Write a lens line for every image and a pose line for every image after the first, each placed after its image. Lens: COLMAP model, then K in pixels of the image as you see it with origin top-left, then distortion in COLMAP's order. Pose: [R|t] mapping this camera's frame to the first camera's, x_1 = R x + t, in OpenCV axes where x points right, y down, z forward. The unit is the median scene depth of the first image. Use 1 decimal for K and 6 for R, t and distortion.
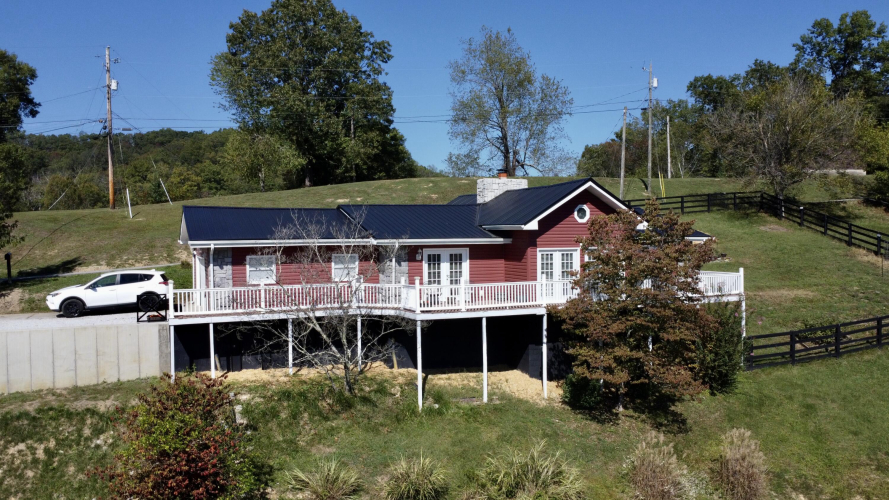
lens RADIAL K [[676.7, 0, 444.5], [0, 676.7, 250.0], [0, 0, 1]] dist [-0.000322, -0.001796]
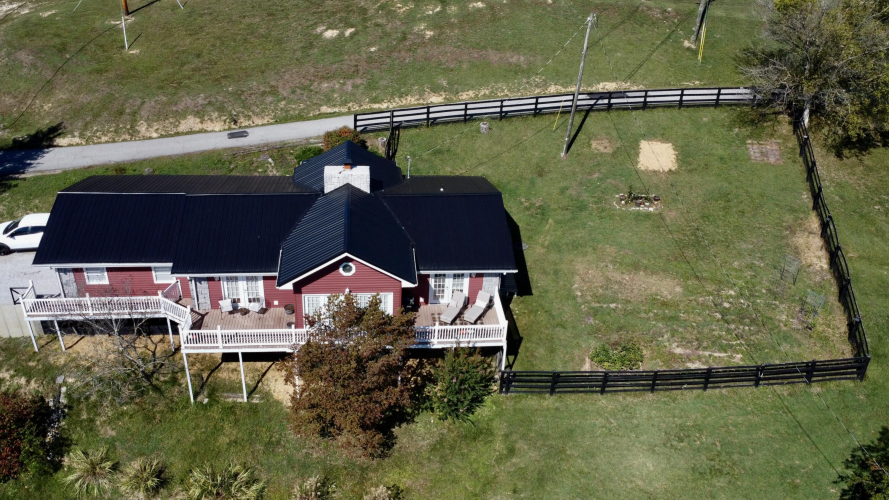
lens RADIAL K [[755.0, 0, 444.5], [0, 755.0, 250.0], [0, 0, 1]] dist [-0.002449, 0.004719]
pose [[0.951068, 0.205996, -0.230295, 0.689929], [-0.065332, 0.862552, 0.501733, -0.781109], [0.301996, -0.462137, 0.833803, 0.003510]]
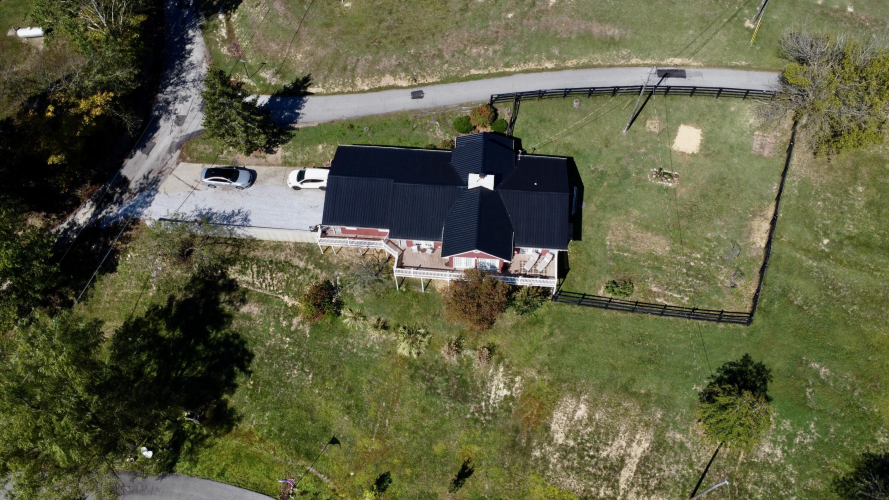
lens RADIAL K [[665.2, 0, 444.5], [0, 665.2, 250.0], [0, 0, 1]] dist [0.001732, -0.002946]
pose [[0.878127, 0.409878, -0.246764, 0.696574], [-0.000232, 0.516148, 0.856499, -2.066886], [0.478427, -0.752058, 0.453339, -0.046996]]
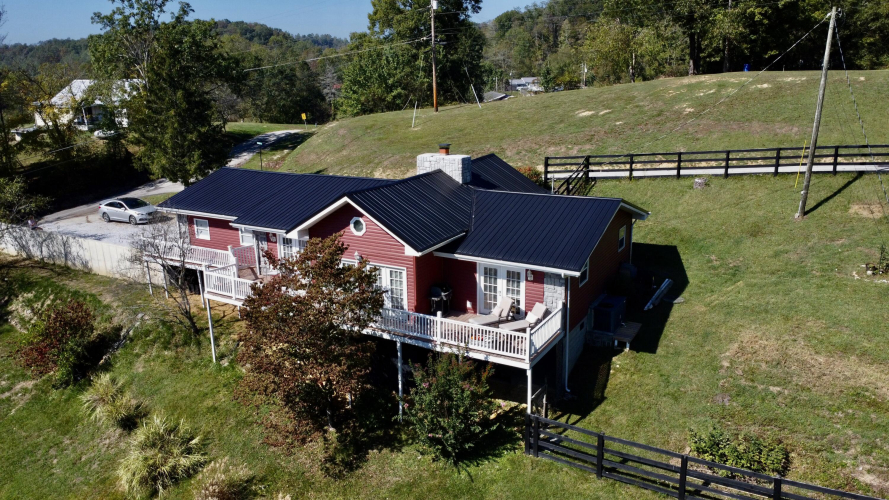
lens RADIAL K [[665.2, 0, 444.5], [0, 665.2, 250.0], [0, 0, 1]] dist [0.001732, -0.002946]
pose [[0.598893, 0.212310, -0.772174, 1.065162], [-0.005522, 0.965289, 0.261125, -0.282546], [0.800810, -0.152122, 0.579277, 0.593917]]
